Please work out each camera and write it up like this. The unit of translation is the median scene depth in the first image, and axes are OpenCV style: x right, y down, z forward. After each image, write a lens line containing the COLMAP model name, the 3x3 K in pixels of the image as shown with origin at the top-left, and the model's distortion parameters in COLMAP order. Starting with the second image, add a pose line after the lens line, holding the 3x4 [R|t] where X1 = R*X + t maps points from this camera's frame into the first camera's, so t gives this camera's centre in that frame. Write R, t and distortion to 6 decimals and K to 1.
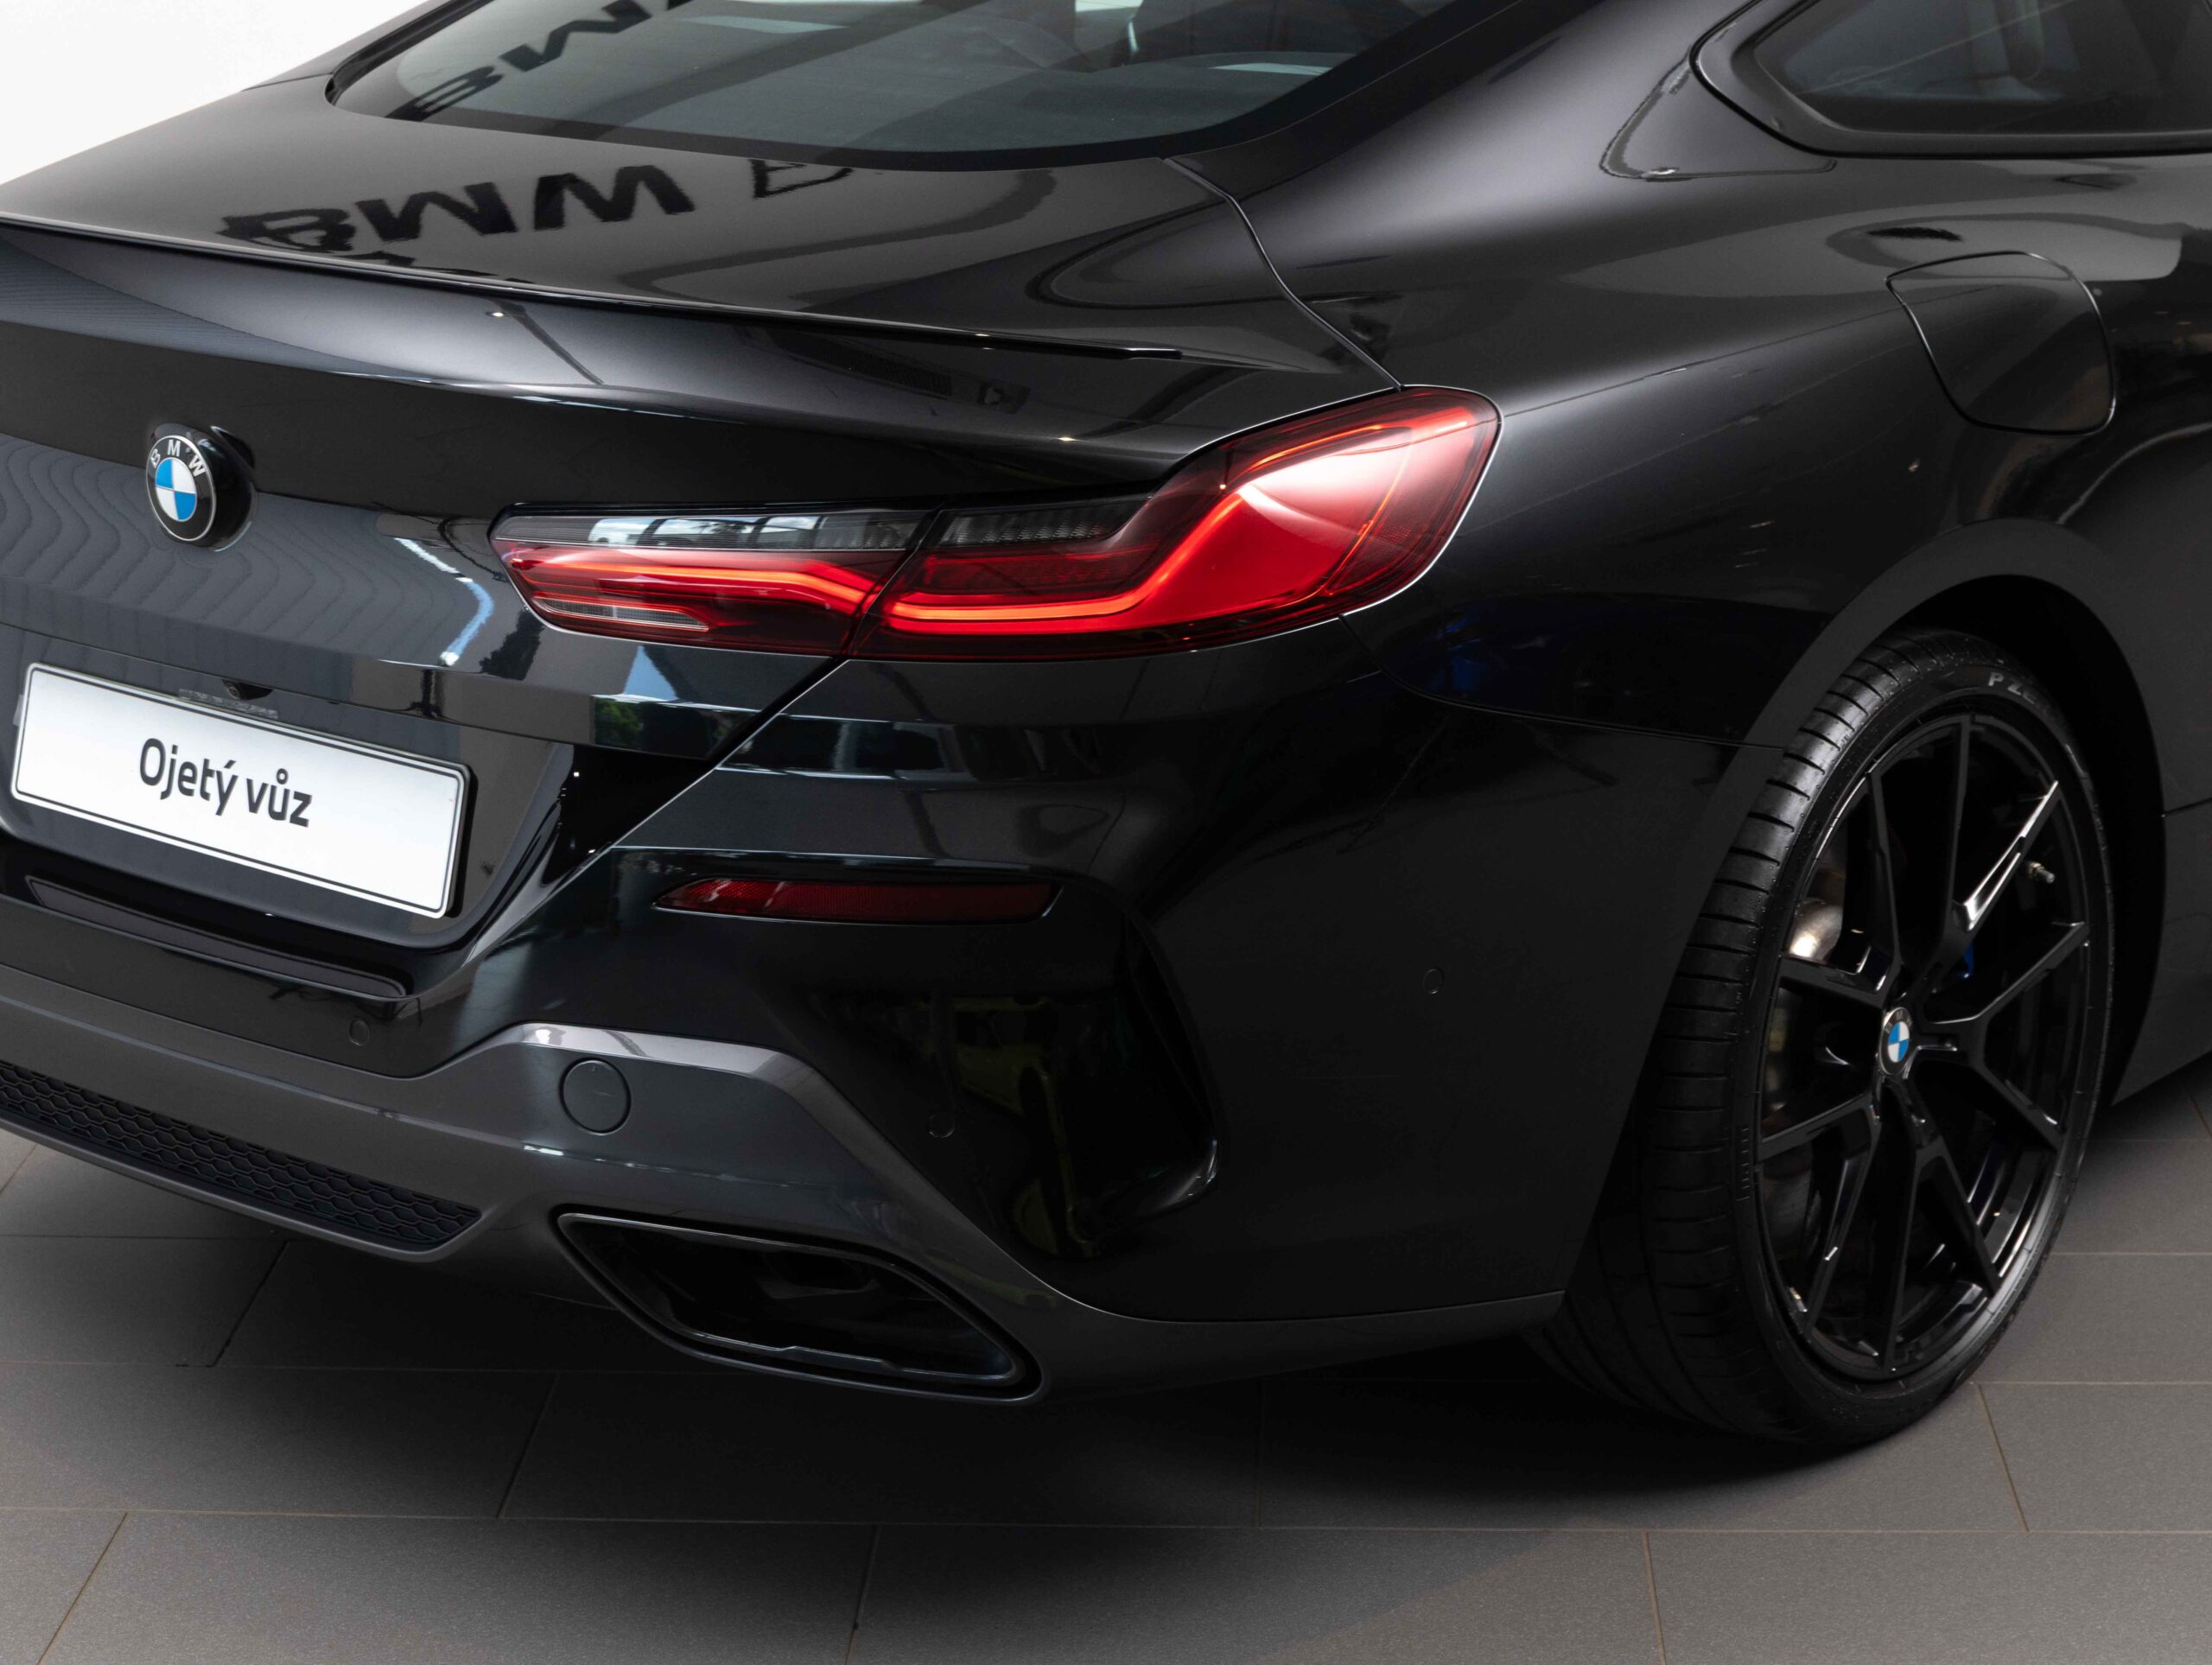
lens RADIAL K [[4351.2, 0, 1100.4], [0, 4351.2, 738.1], [0, 0, 1]] dist [-0.100715, 0.018451]
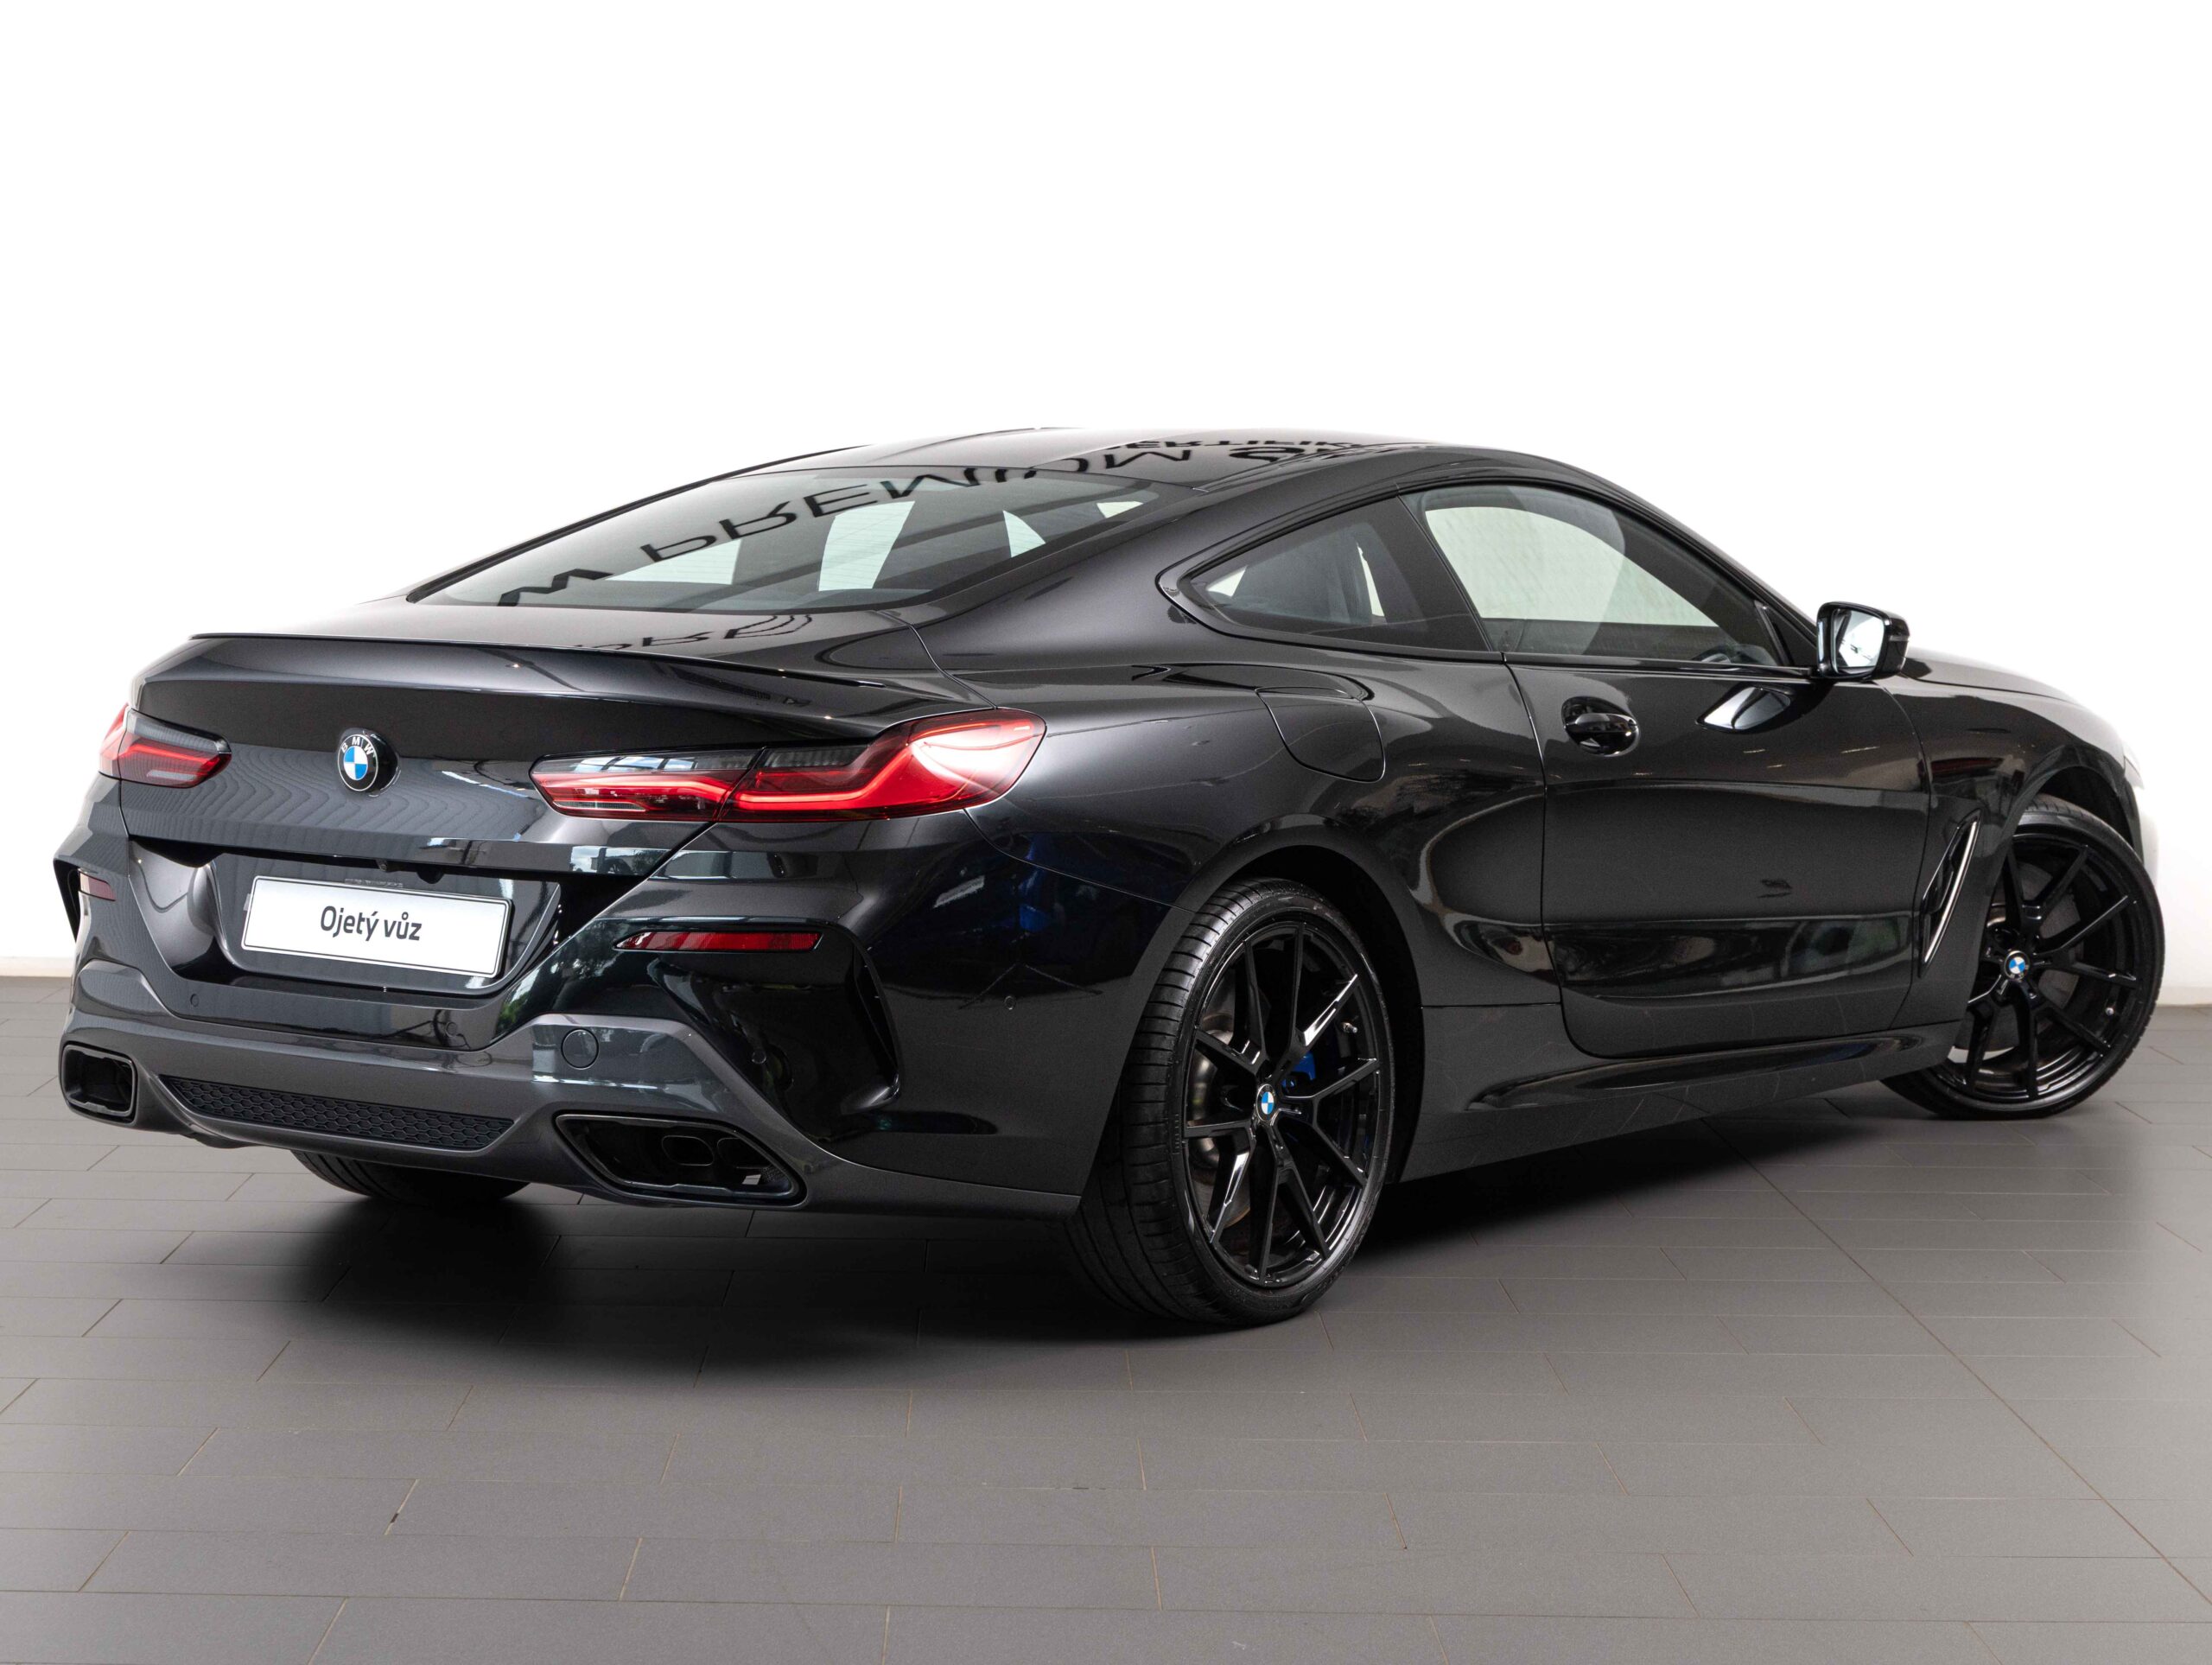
lens RADIAL K [[3936.2, 0, 1103.2], [0, 3936.2, 887.8], [0, 0, 1]] dist [-0.051470, -0.076809]
pose [[0.996797, 0.017781, 0.077974, -0.019029], [-0.004081, 0.985011, -0.172443, 0.286953], [-0.079872, 0.171572, 0.981928, -0.698442]]
